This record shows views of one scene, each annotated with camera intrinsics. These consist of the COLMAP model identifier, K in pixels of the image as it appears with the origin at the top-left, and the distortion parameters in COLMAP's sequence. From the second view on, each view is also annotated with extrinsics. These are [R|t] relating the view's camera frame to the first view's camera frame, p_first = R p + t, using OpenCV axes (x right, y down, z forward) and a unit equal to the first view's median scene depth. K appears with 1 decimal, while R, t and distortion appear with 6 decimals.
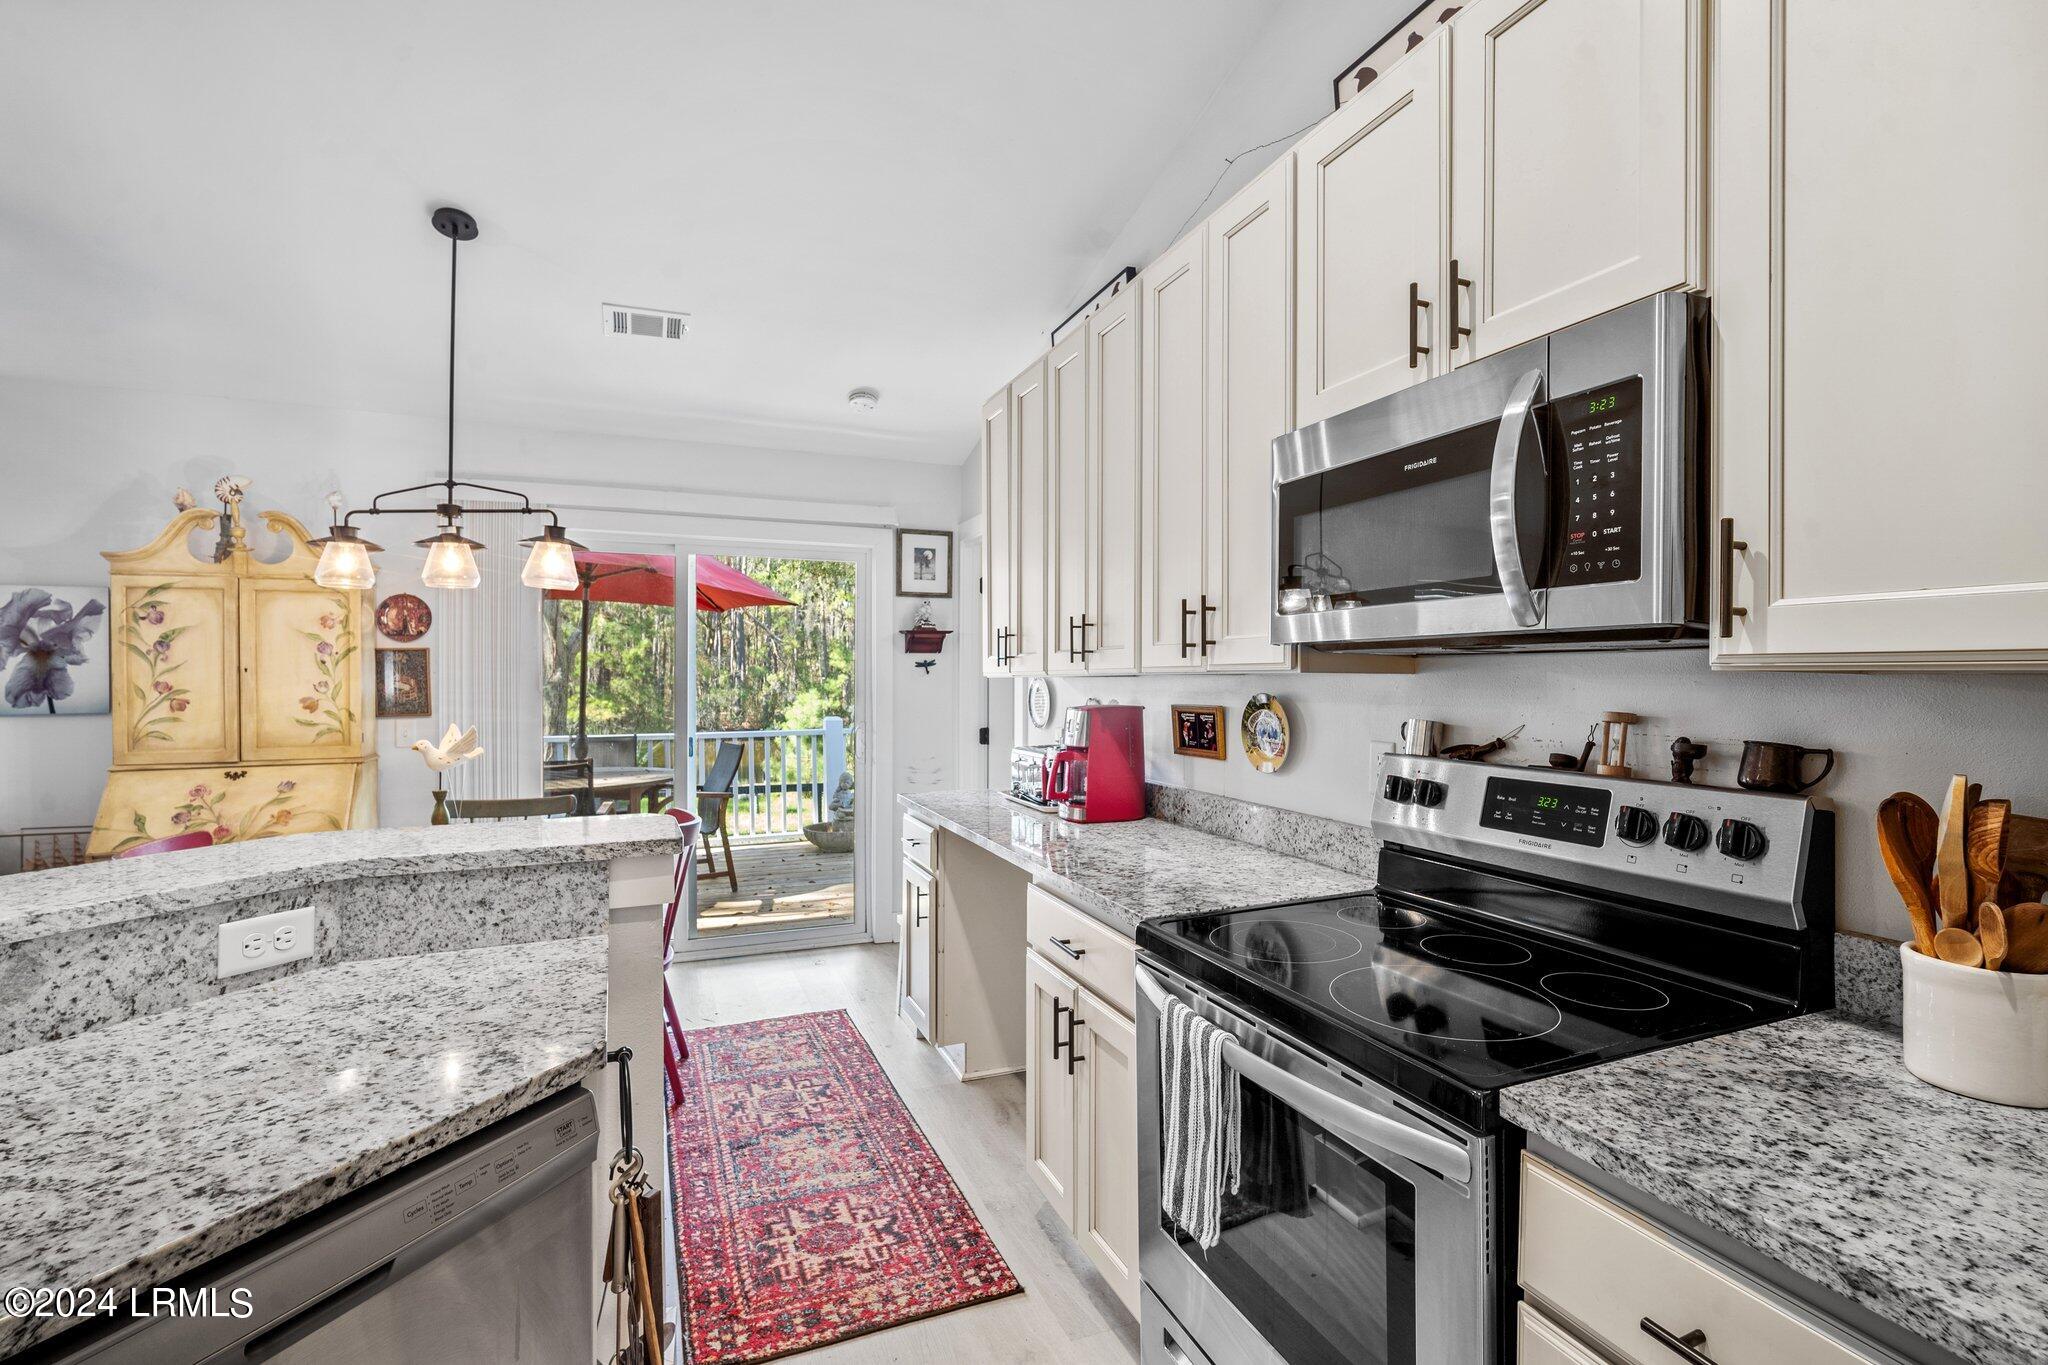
lens RADIAL K [[907.2, 0, 1024.9], [0, 907.2, 674.8], [0, 0, 1]] dist [-0.015178, 0.004578]
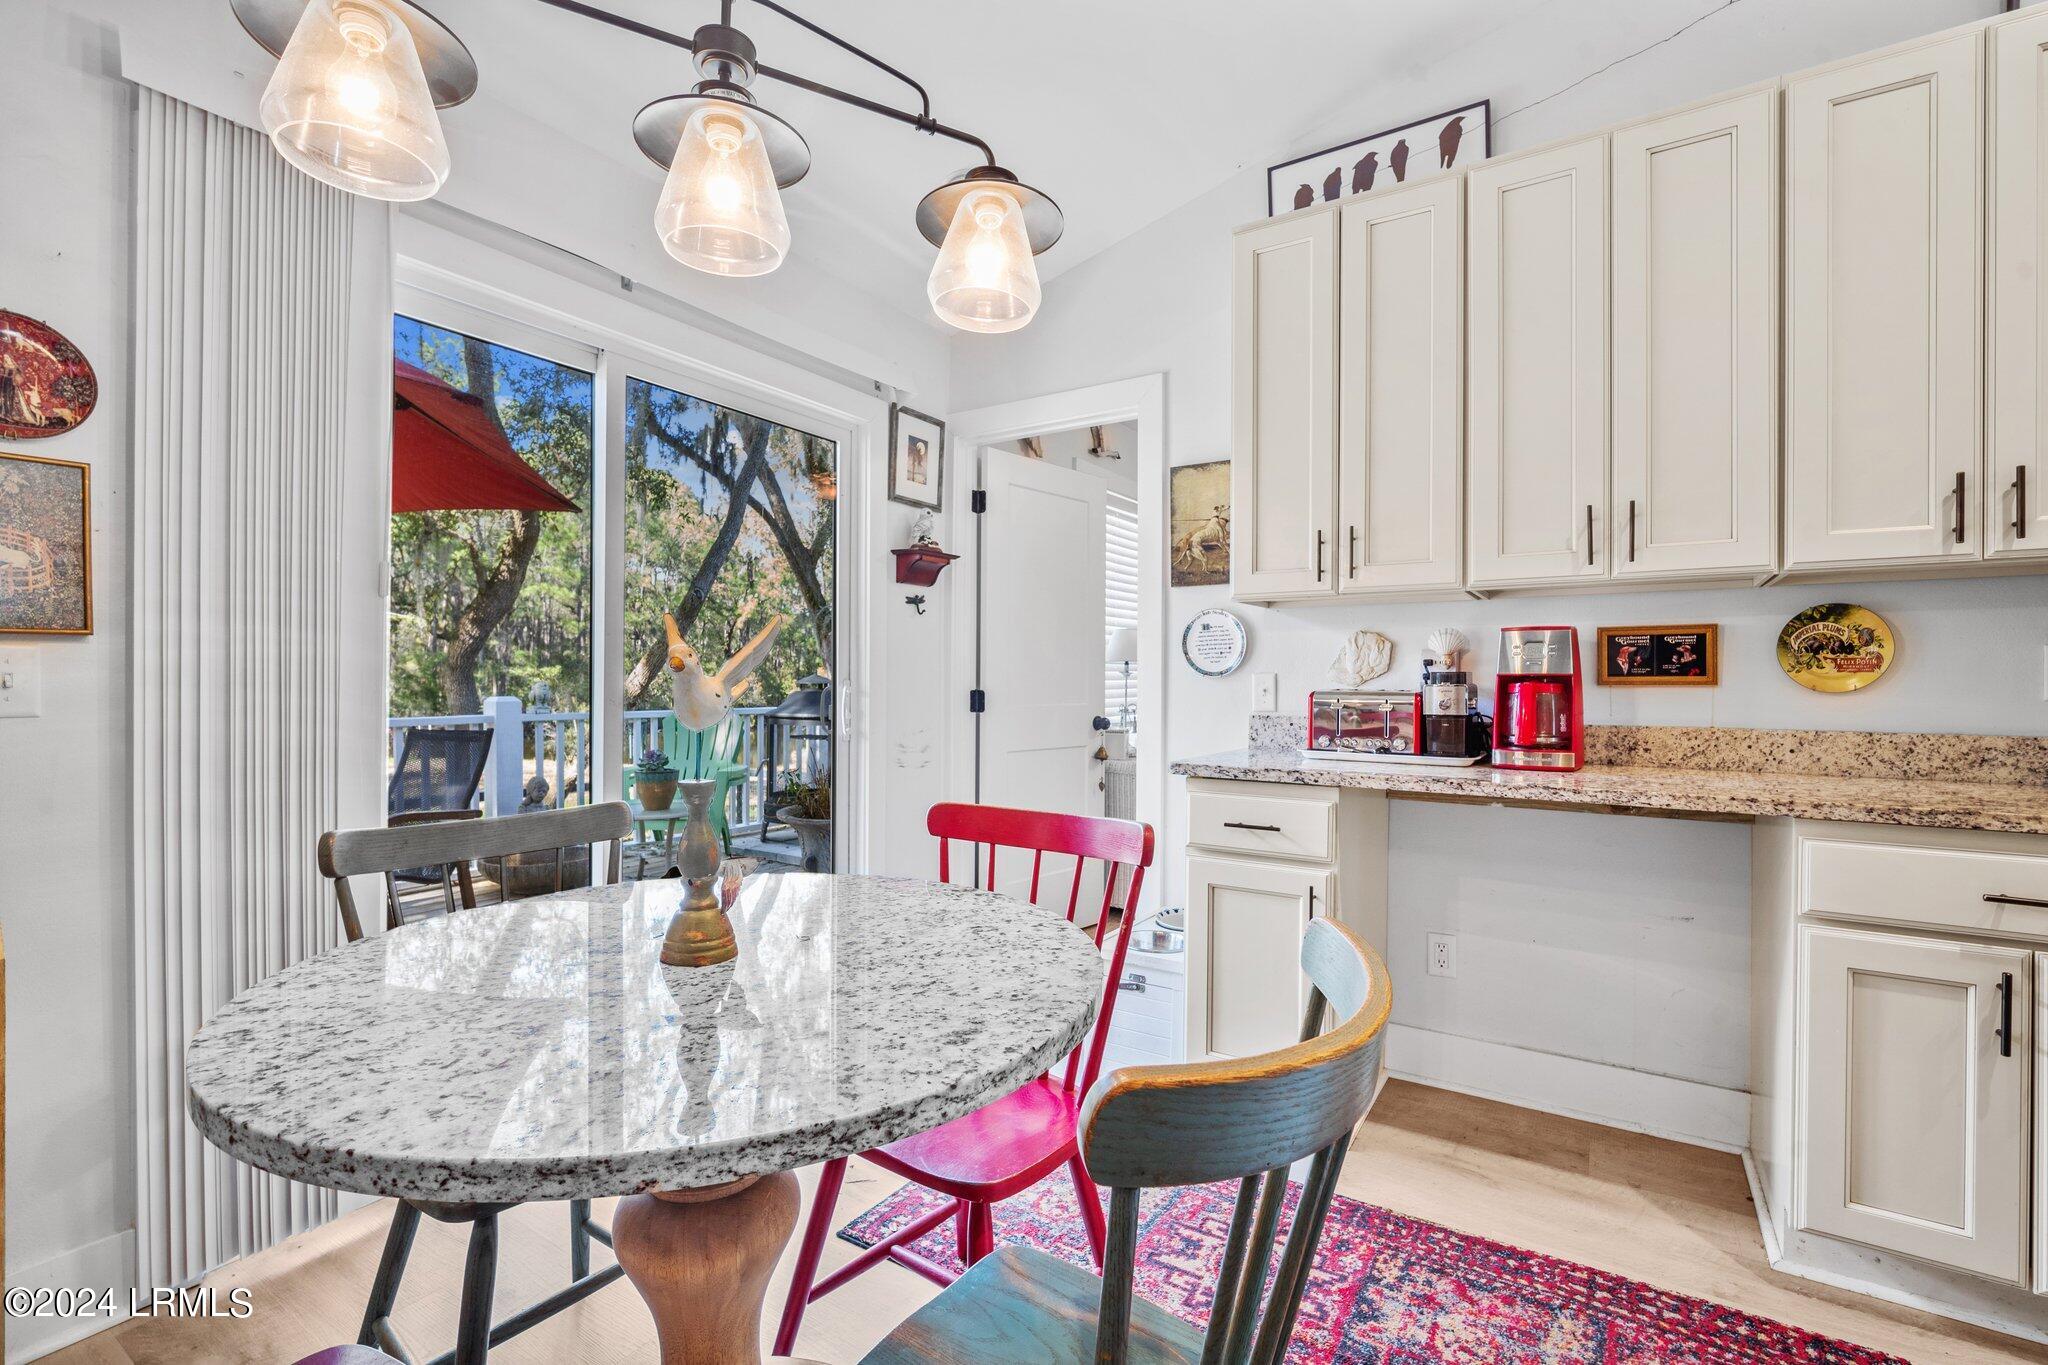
lens RADIAL K [[907.2, 0, 1024.9], [0, 907.2, 674.8], [0, 0, 1]] dist [-0.015178, 0.004578]
pose [[0.818765, 0.007187, 0.574084, -0.670871], [-0.005636, 0.999974, -0.004481, 0.074301], [-0.574101, 0.000433, 0.818784, 0.544164]]
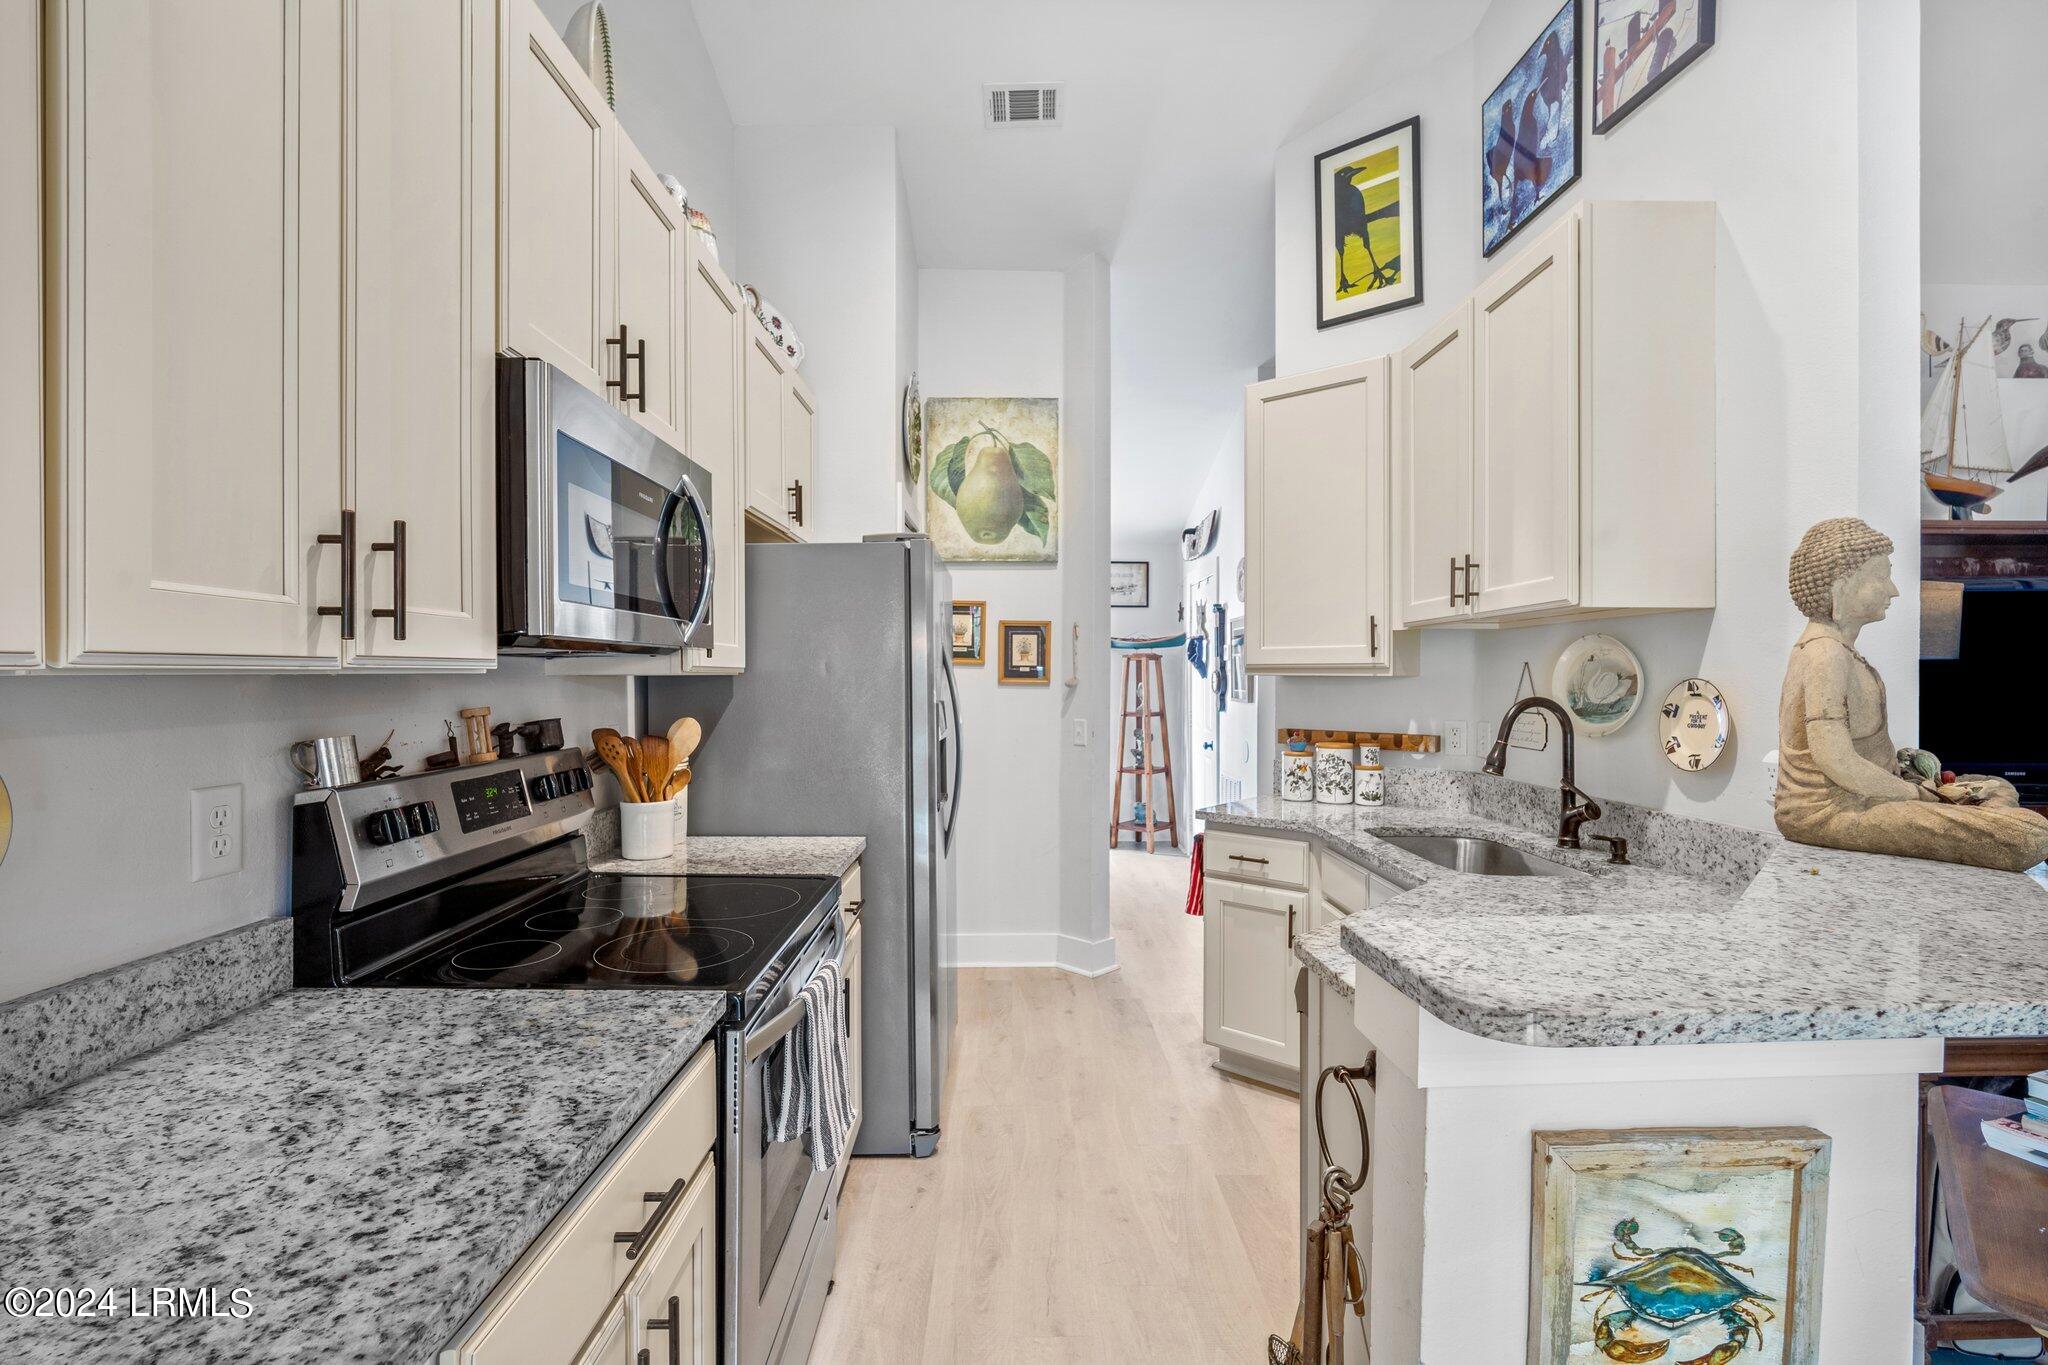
lens RADIAL K [[907.2, 0, 1024.9], [0, 907.2, 674.8], [0, 0, 1]] dist [-0.015178, 0.004578]
pose [[-0.930053, -0.003844, 0.367405, -0.207558], [-0.004515, 0.999989, -0.000966, -0.000976], [-0.367397, -0.002557, -0.930061, 0.863465]]
